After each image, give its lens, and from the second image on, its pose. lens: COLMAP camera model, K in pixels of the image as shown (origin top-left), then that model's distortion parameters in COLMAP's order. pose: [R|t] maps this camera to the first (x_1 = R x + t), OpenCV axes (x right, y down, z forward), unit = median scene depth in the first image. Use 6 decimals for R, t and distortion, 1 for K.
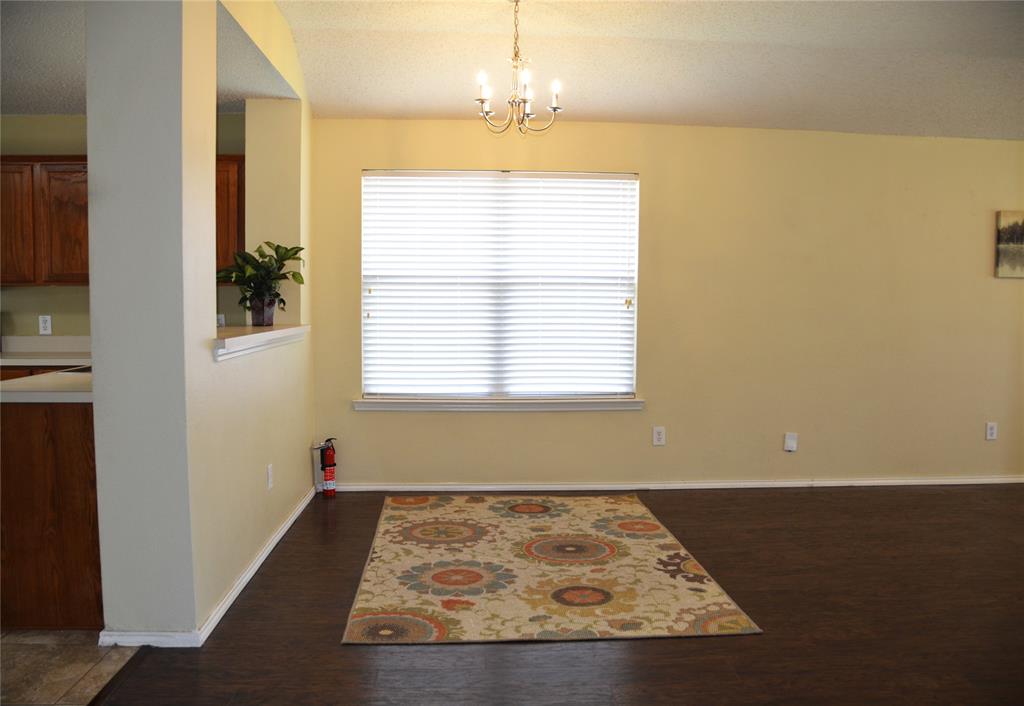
lens RADIAL K [[807.8, 0, 517.6], [0, 807.8, 361.7], [0, 0, 1]] dist [-0.089040, 0.007249]
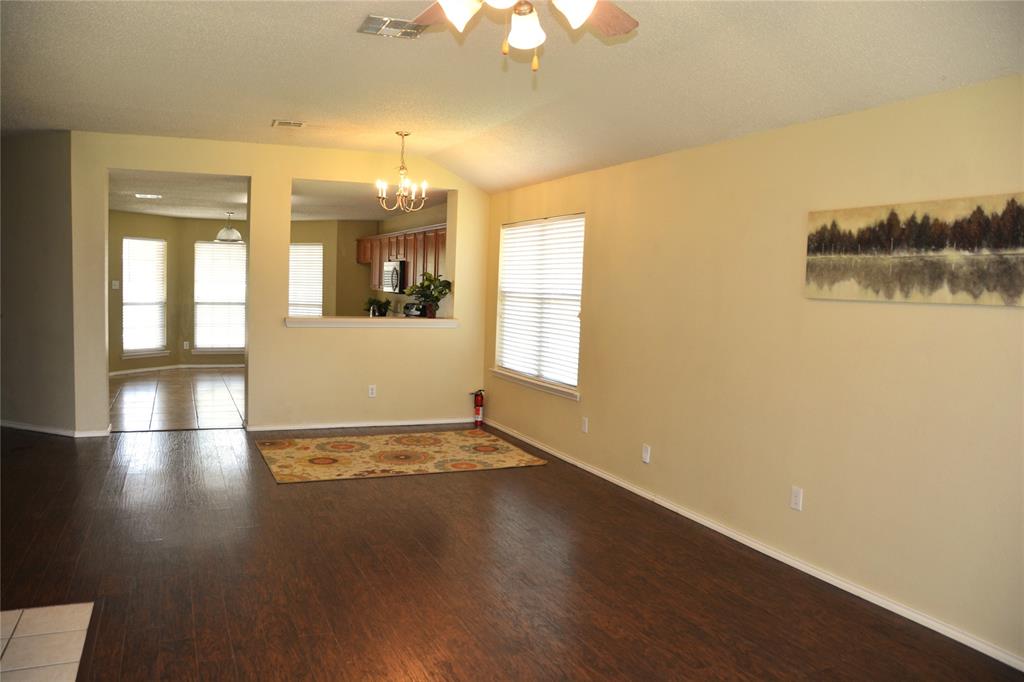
lens RADIAL K [[814.5, 0, 510.1], [0, 814.5, 334.5], [0, 0, 1]] dist [-0.120335, 0.069296]
pose [[0.319016, 0.064878, -0.945526, 2.165982], [-0.083969, 0.995666, 0.039987, -0.138042], [0.944022, 0.066639, 0.323081, 0.811631]]
